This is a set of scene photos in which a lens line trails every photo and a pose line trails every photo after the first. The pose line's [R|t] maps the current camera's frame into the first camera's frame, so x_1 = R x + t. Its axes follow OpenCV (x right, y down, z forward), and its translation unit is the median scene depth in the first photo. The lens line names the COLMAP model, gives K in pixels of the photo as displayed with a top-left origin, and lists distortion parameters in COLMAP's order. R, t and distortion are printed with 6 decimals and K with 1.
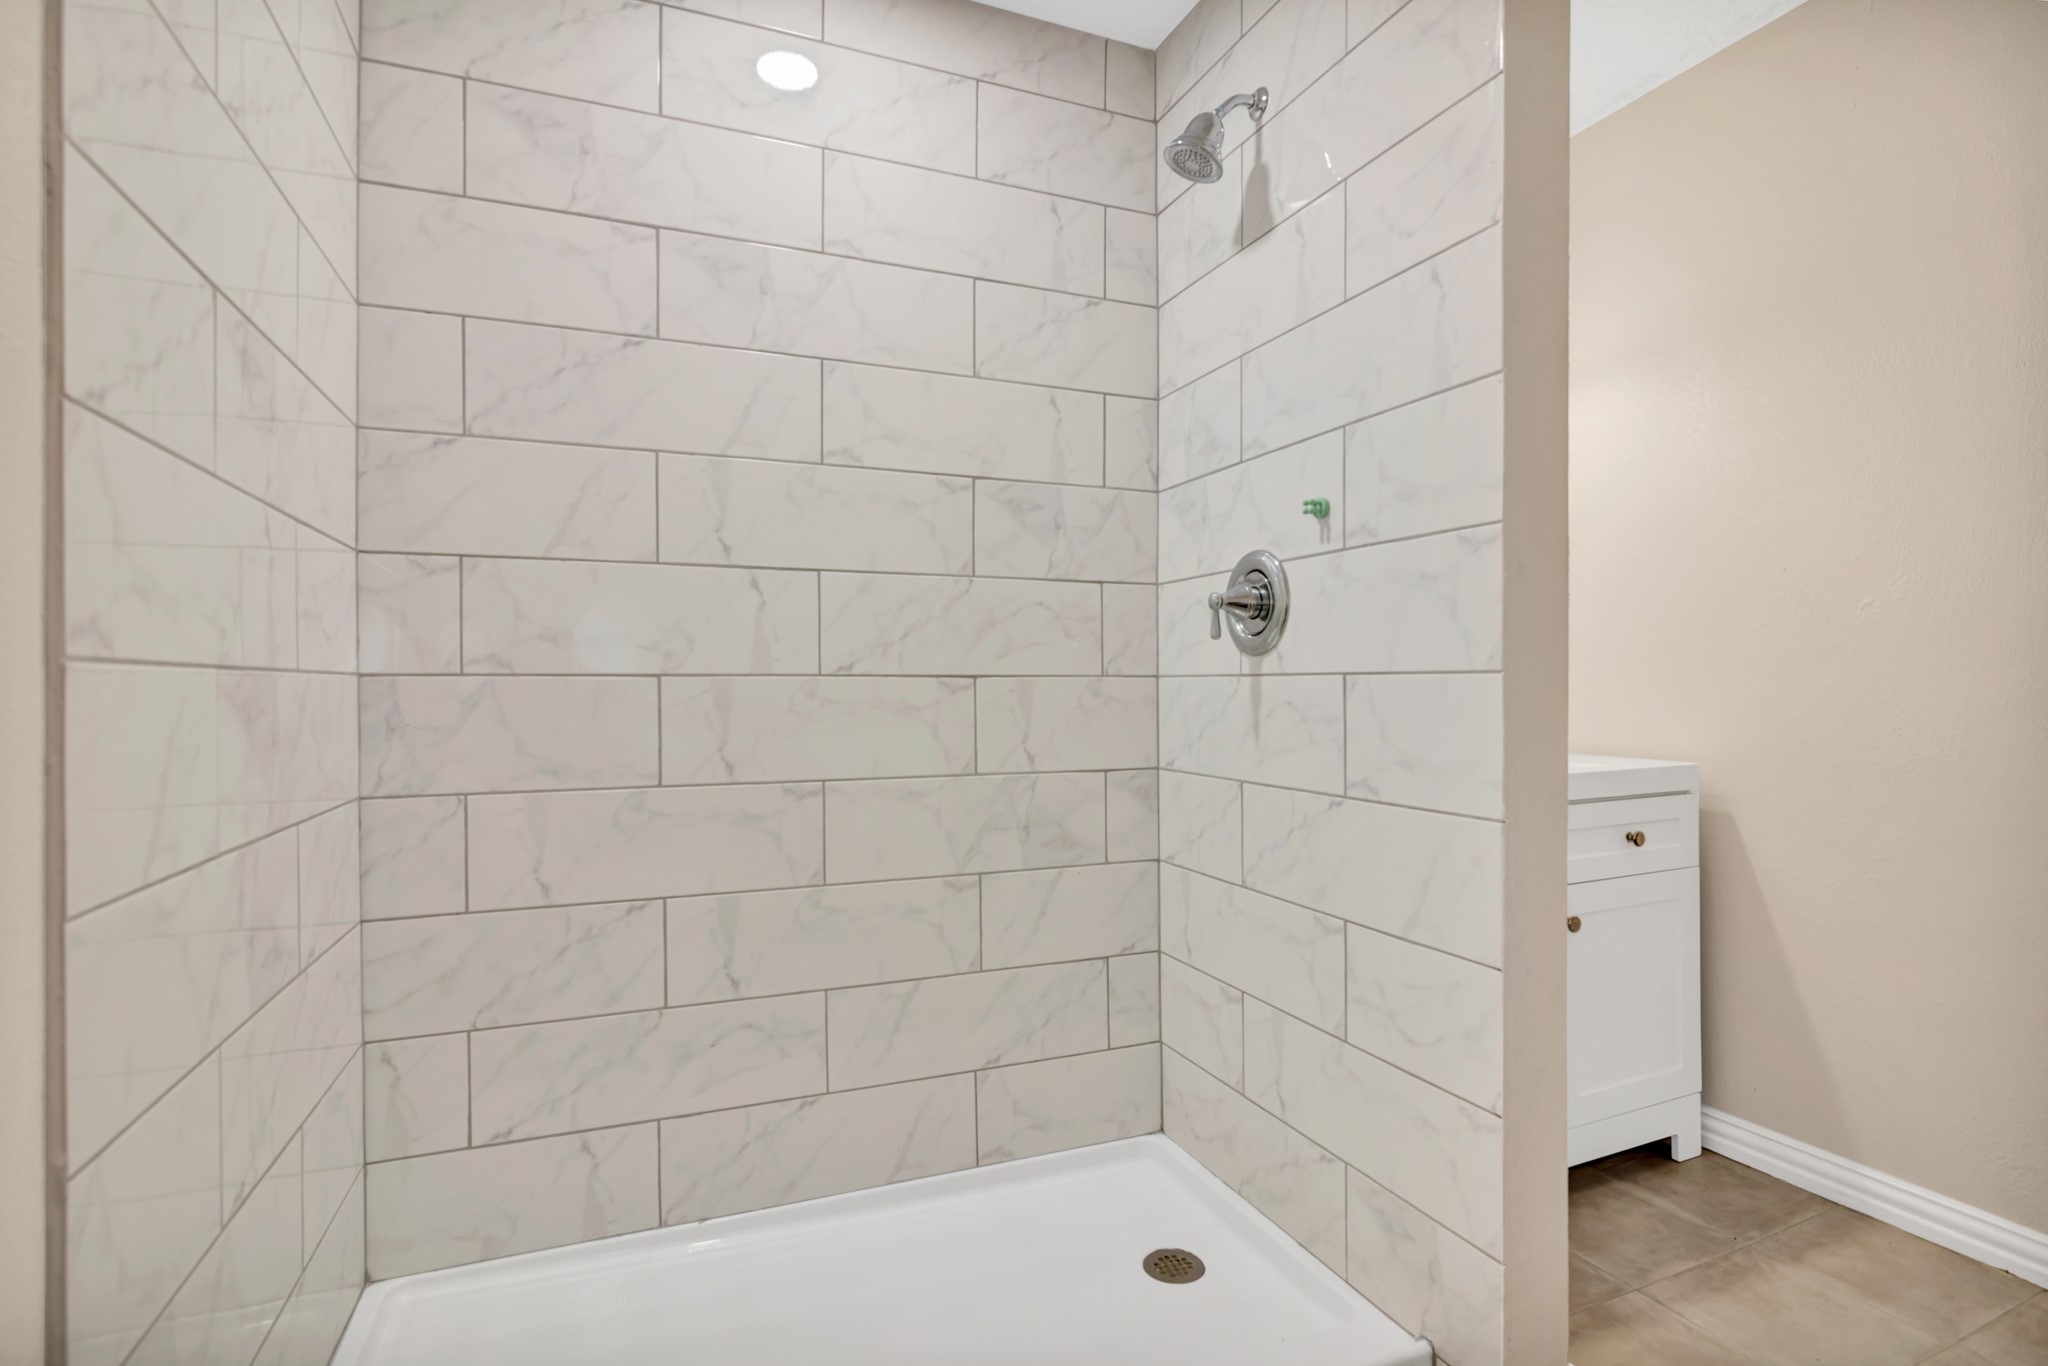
lens RADIAL K [[984.8, 0, 1030.2], [0, 984.8, 700.0], [0, 0, 1]] dist [-0.001594, -0.003273]
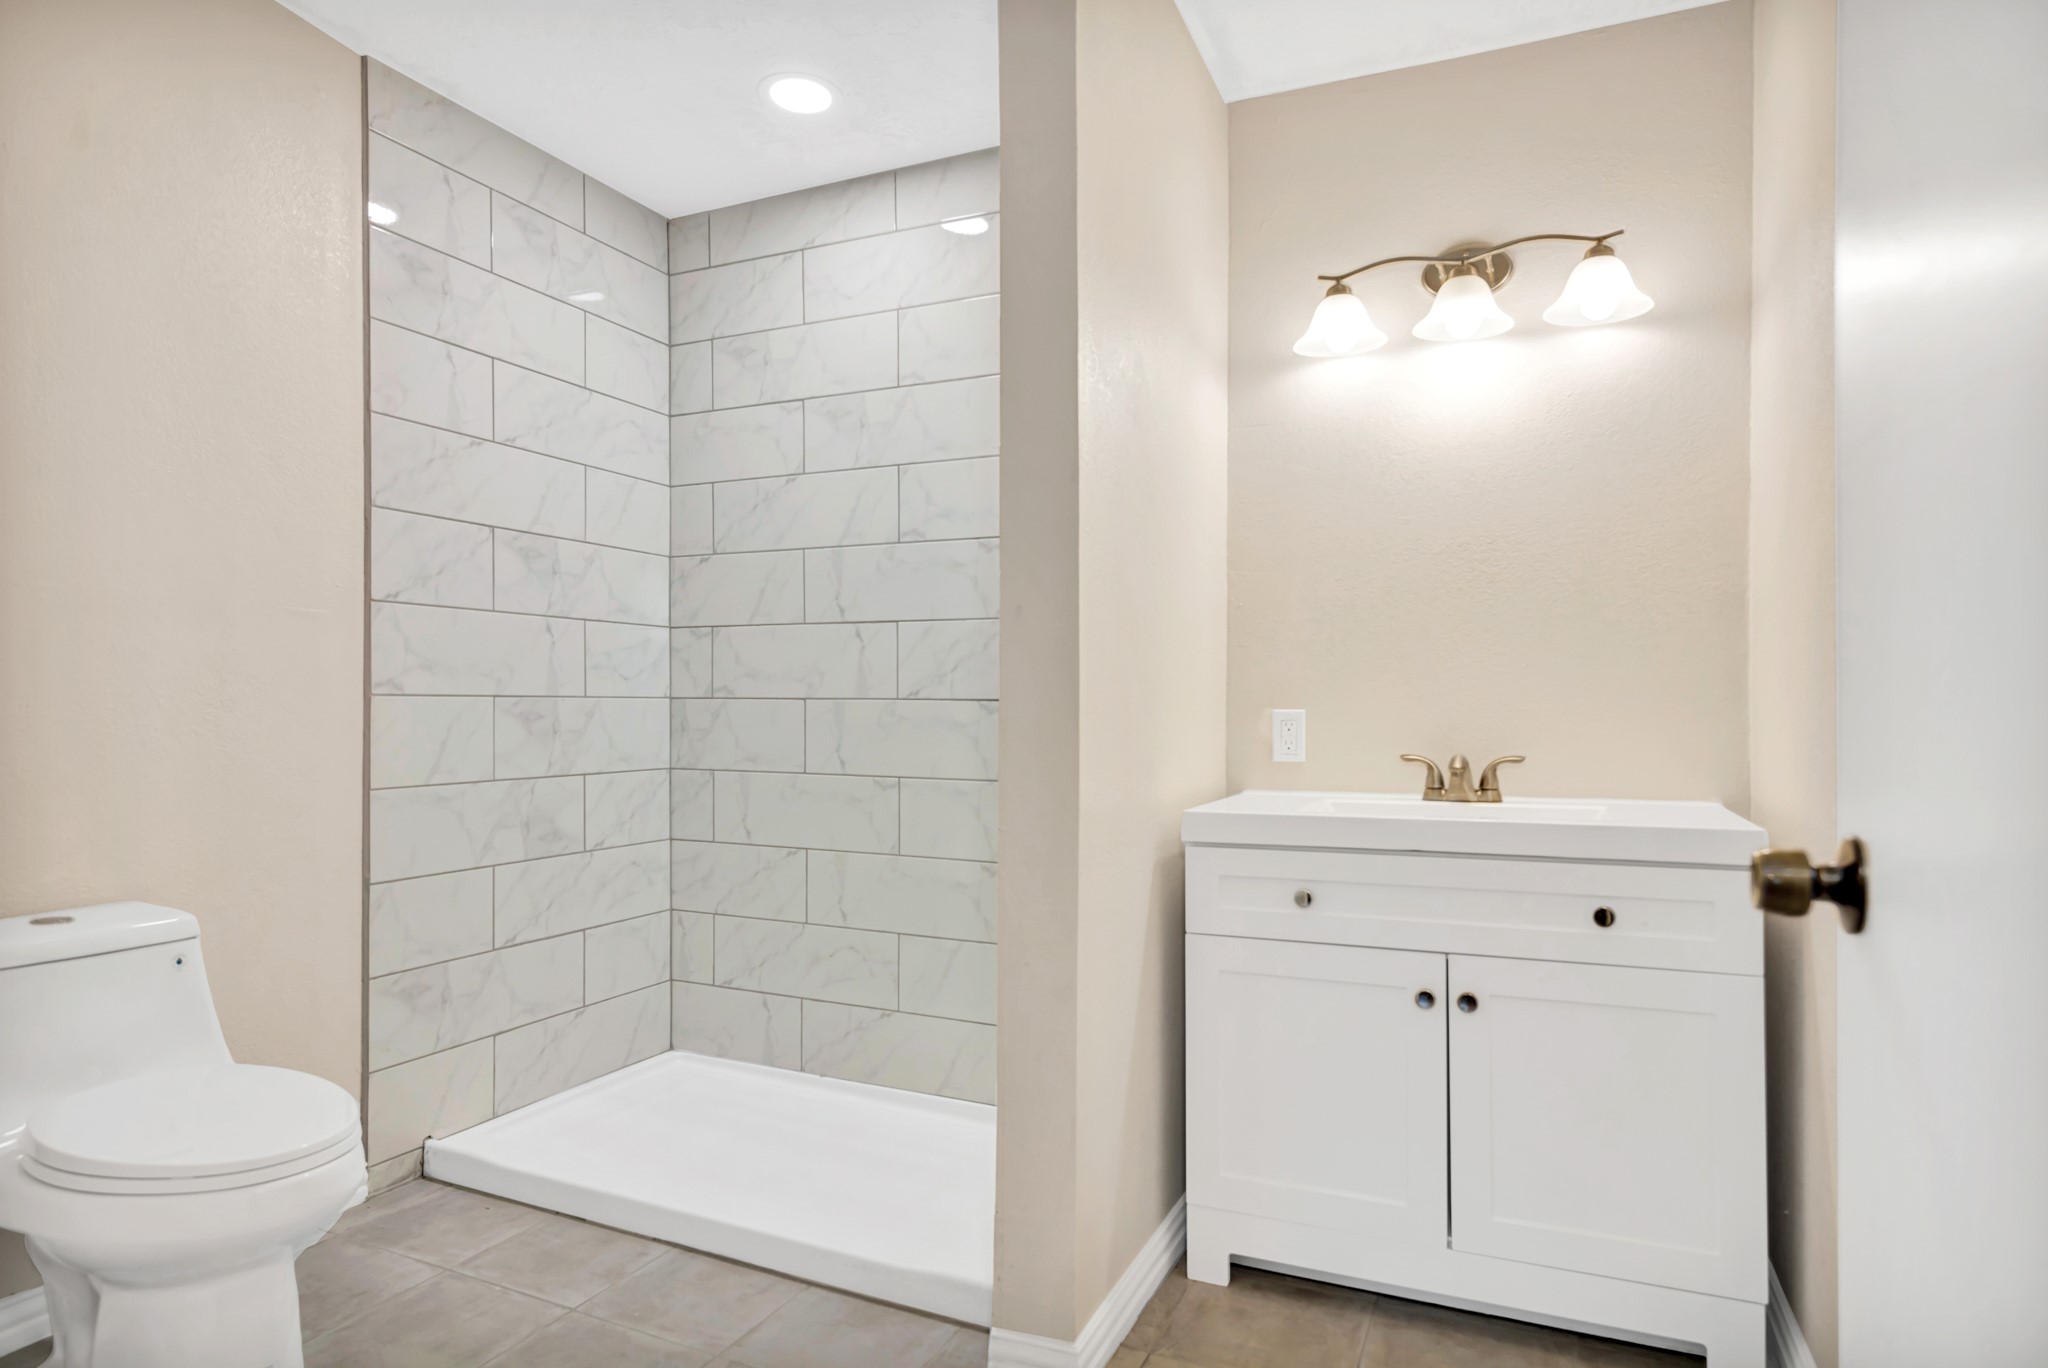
lens RADIAL K [[1150.2, 0, 1019.6], [0, 1150.2, 711.0], [0, 0, 1]] dist [0.030891, 0.000209]
pose [[0.678630, 0.012767, -0.734370, 1.060199], [-0.017608, 0.999844, 0.001111, -0.013436], [0.734270, 0.012177, 0.678749, 0.051696]]
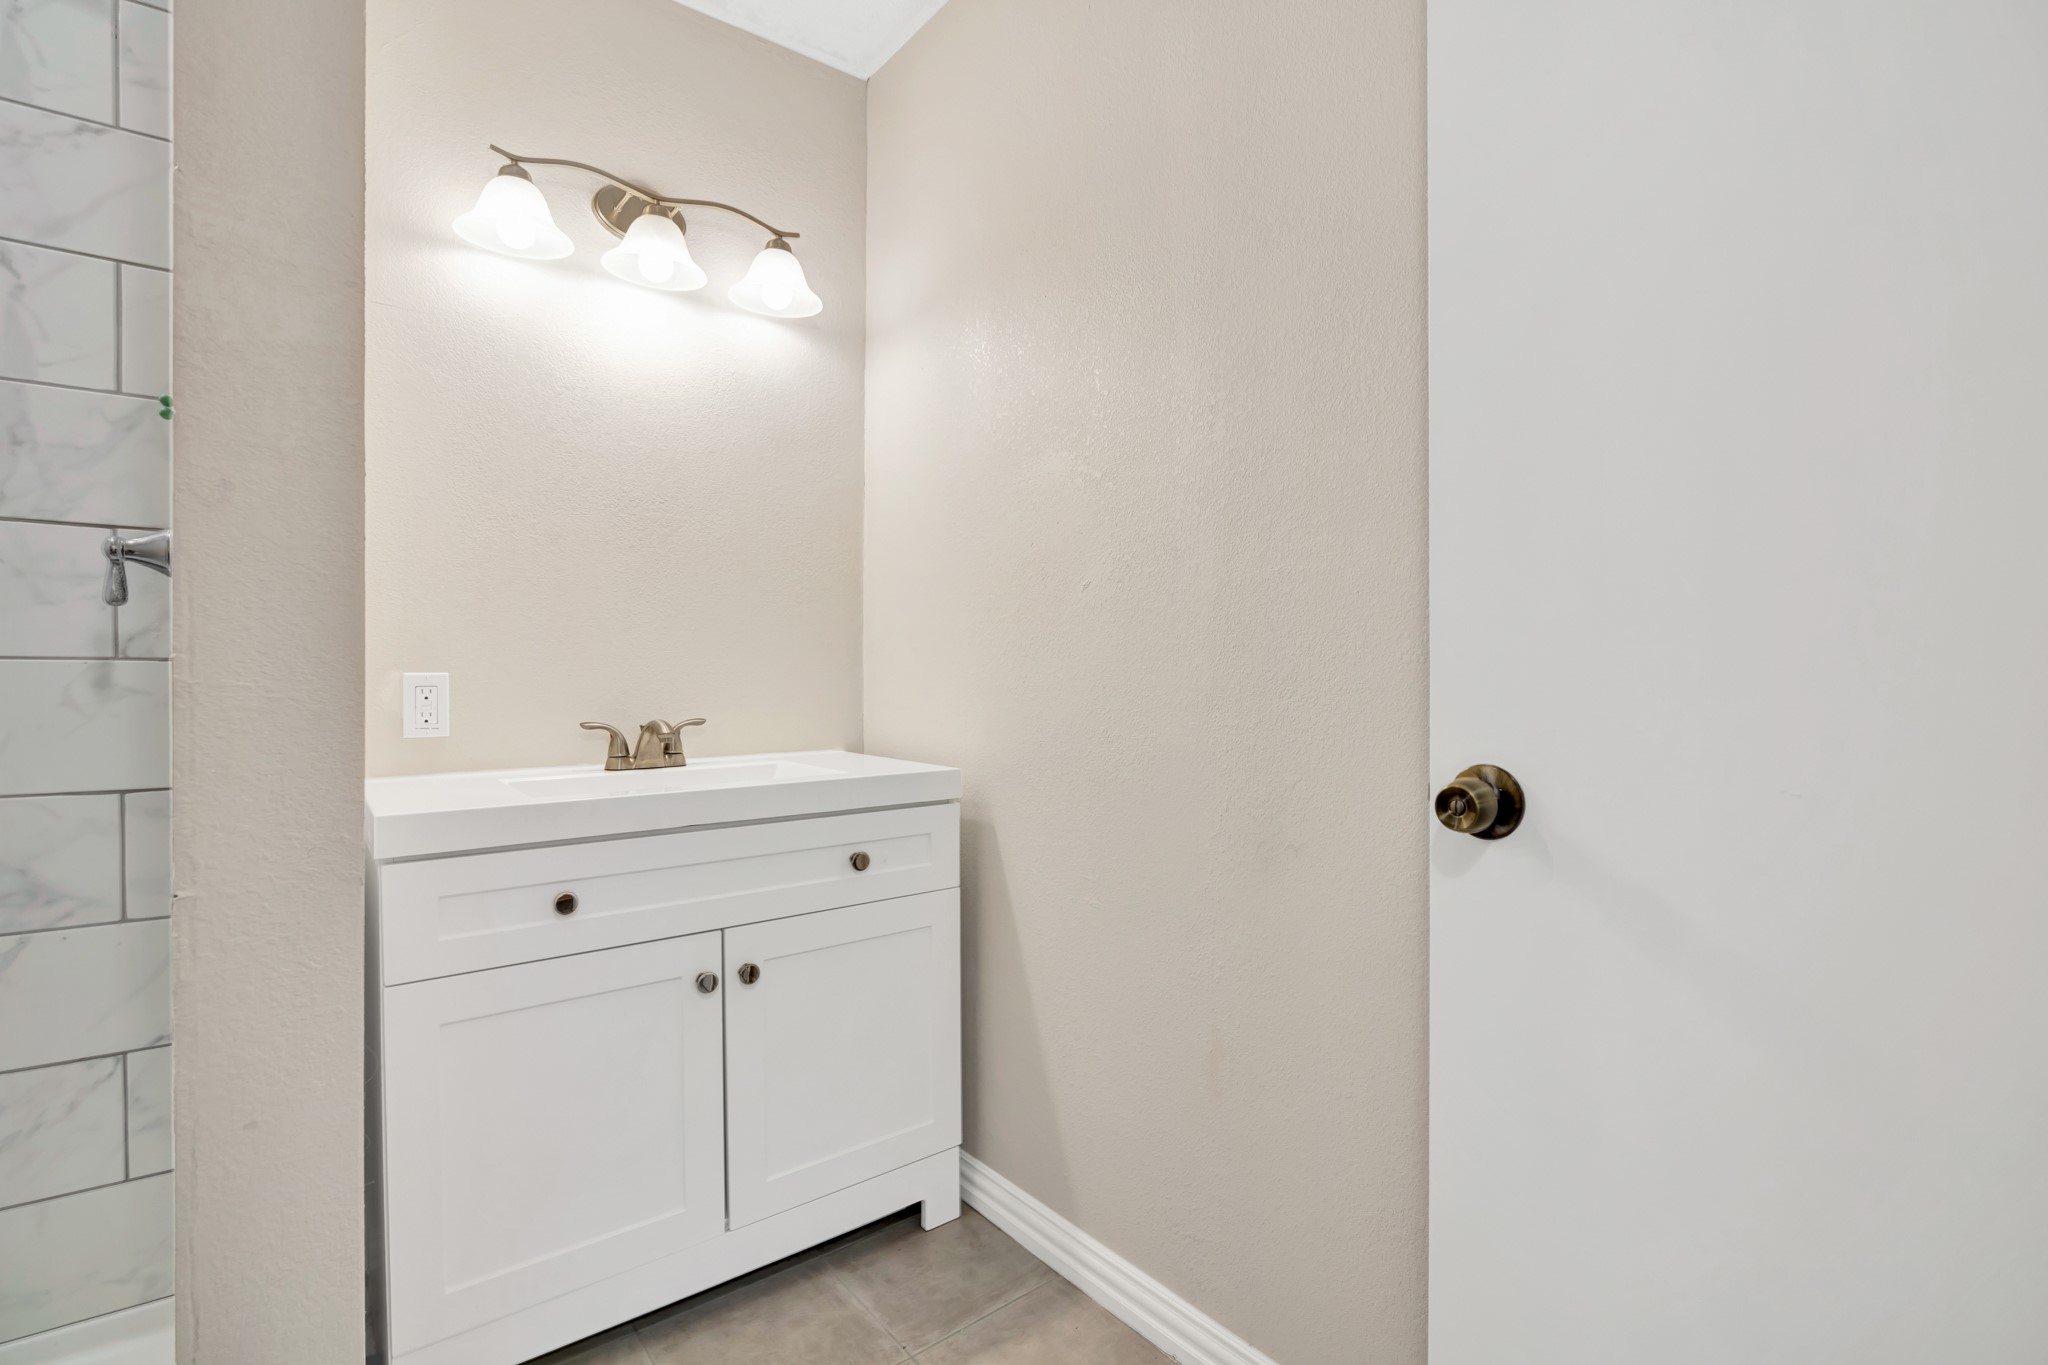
lens RADIAL K [[946.1, 0, 977.4], [0, 946.1, 702.3], [0, 0, 1]] dist [-0.019941, 0.001586]
pose [[0.970311, 0.001233, 0.241858, 0.568662], [-0.004124, 0.999926, 0.011447, -0.003619], [-0.241826, -0.012105, 0.970244, 0.219189]]
